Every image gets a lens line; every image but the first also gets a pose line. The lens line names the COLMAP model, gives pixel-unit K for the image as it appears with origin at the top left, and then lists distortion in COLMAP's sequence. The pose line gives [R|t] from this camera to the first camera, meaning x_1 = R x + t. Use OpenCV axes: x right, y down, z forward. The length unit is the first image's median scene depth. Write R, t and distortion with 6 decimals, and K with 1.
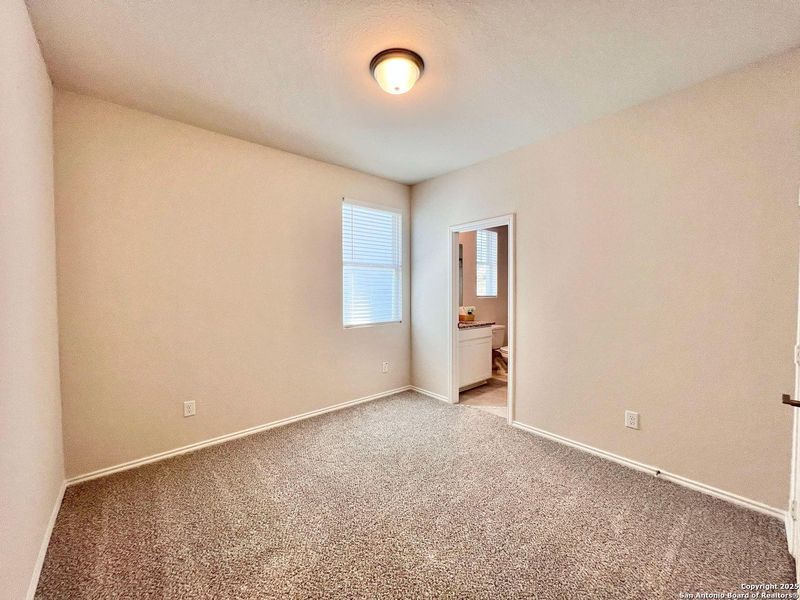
lens RADIAL K [[319.1, 0, 398.8], [0, 319.1, 298.9], [0, 0, 1]] dist [-0.000744, 0.000020]
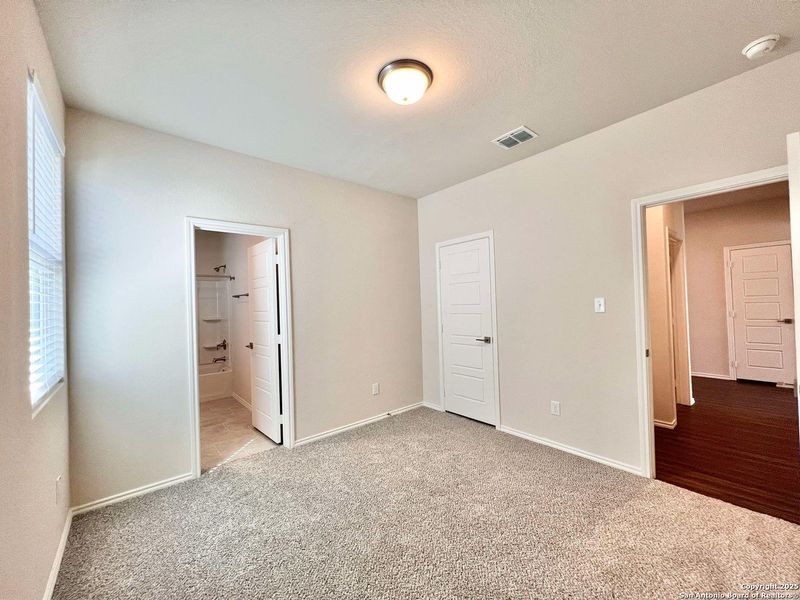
lens RADIAL K [[319.1, 0, 398.8], [0, 319.1, 298.9], [0, 0, 1]] dist [-0.000744, 0.000020]
pose [[0.011549, 0.014712, 0.999825, -0.815443], [0.058233, 0.998185, -0.015361, -0.023997], [-0.998236, 0.058401, 0.010671, 0.854790]]
